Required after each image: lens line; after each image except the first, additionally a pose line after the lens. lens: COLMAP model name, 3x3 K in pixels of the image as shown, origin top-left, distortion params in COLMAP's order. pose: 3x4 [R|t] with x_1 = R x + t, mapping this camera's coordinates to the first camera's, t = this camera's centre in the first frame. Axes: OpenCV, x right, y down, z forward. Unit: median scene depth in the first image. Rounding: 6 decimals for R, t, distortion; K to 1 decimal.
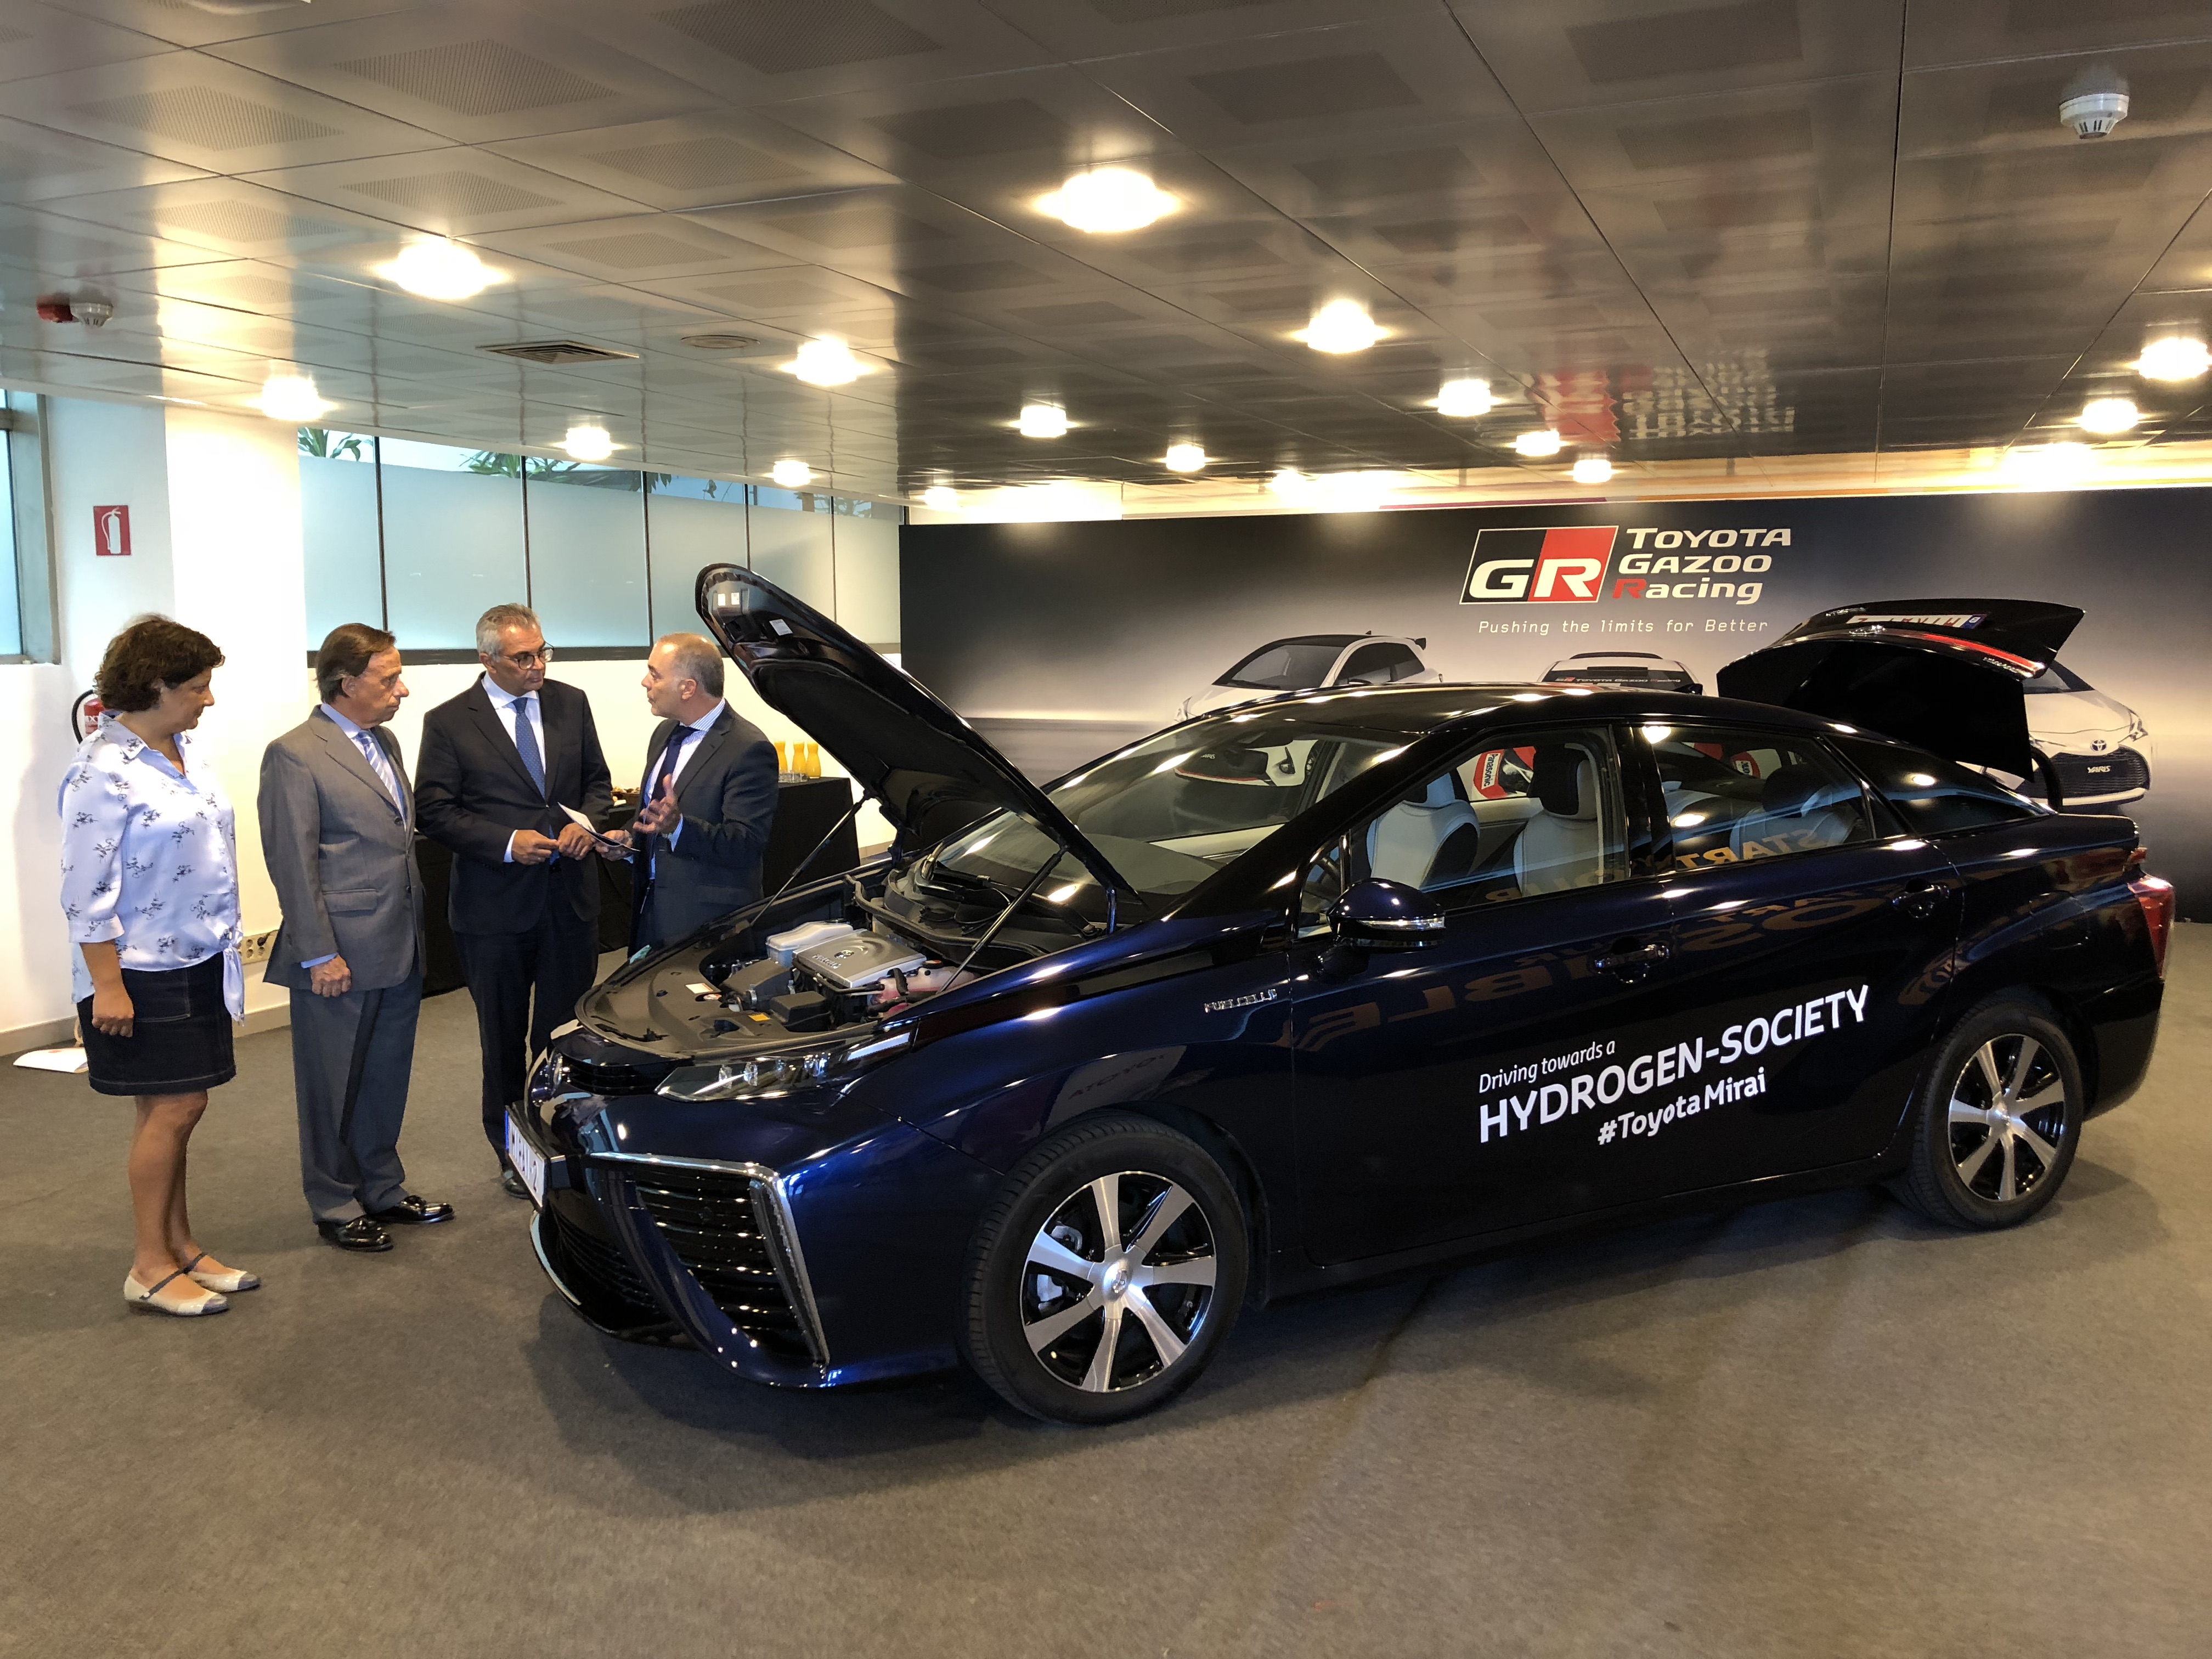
lens RADIAL K [[1816.3, 0, 1115.4], [0, 1816.3, 771.4], [0, 0, 1]] dist [0.007661, 0.002162]
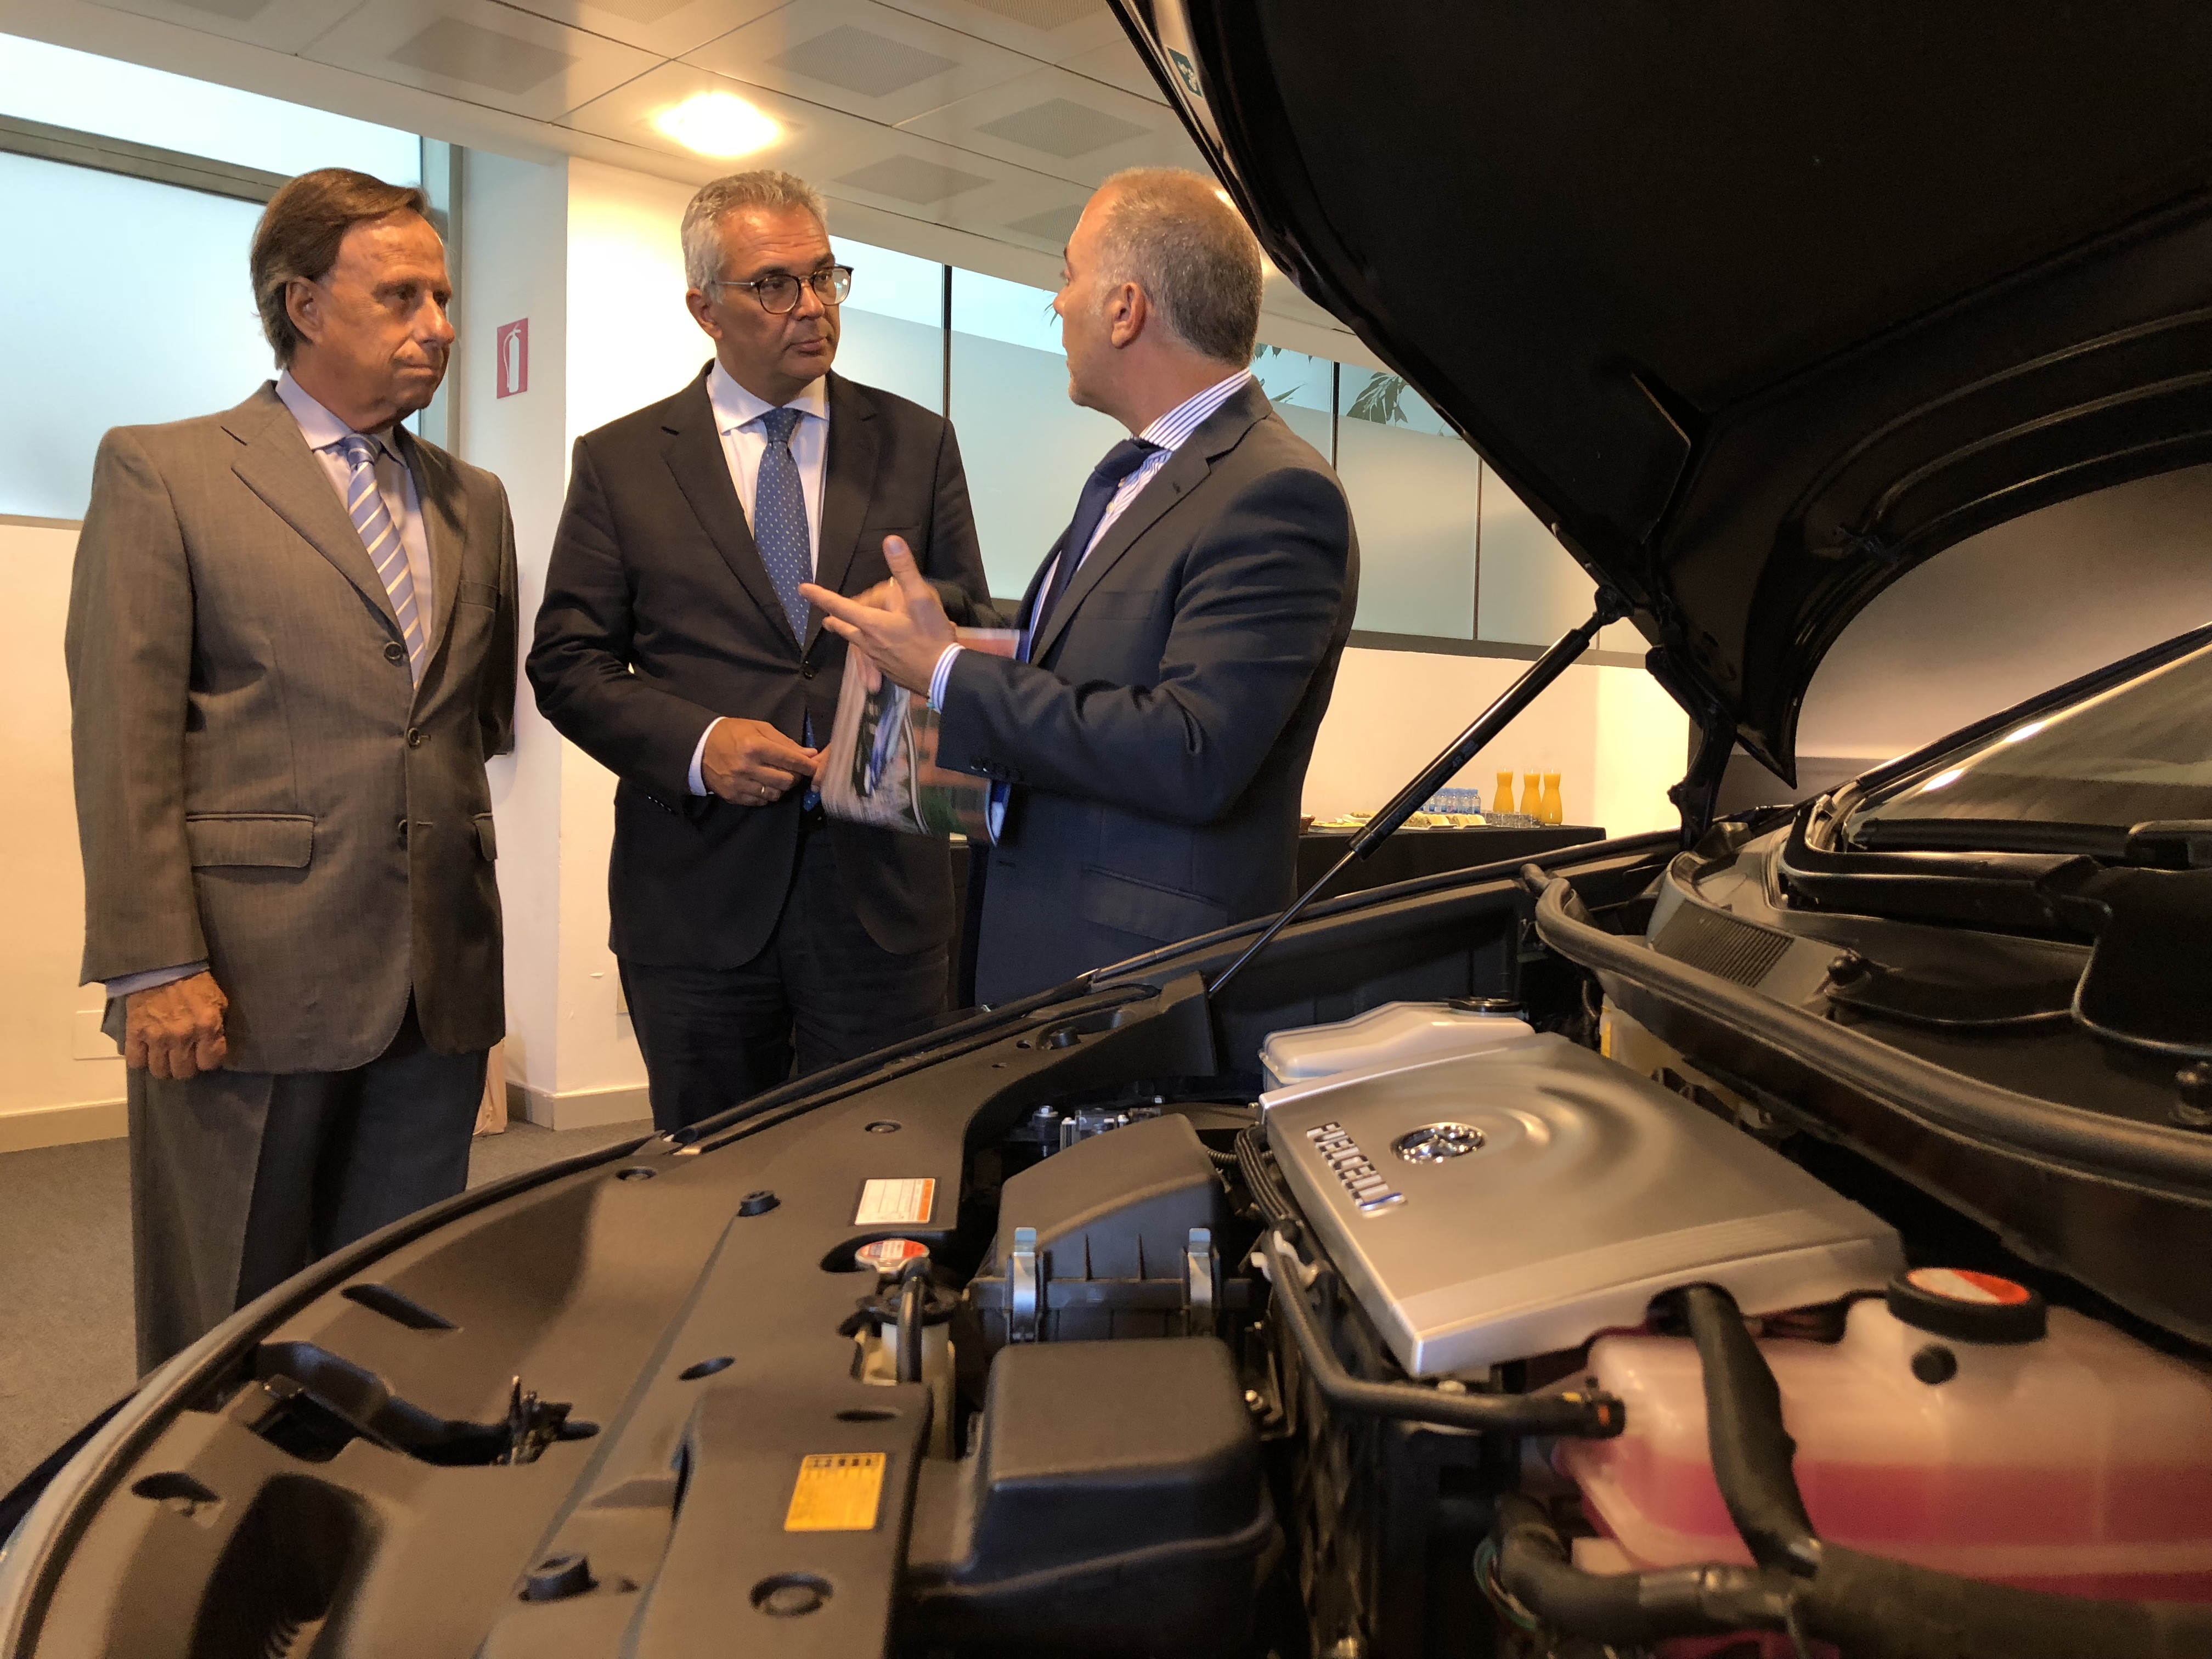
lens RADIAL K [[1816.3, 0, 1115.4], [0, 1816.3, 771.4], [0, 0, 1]] dist [0.007661, 0.002162]
pose [[0.913809, 0.036691, -0.404483, -0.089505], [-0.060897, 0.997030, -0.047138, 0.062300], [0.401552, 0.067707, 0.913330, 0.704330]]
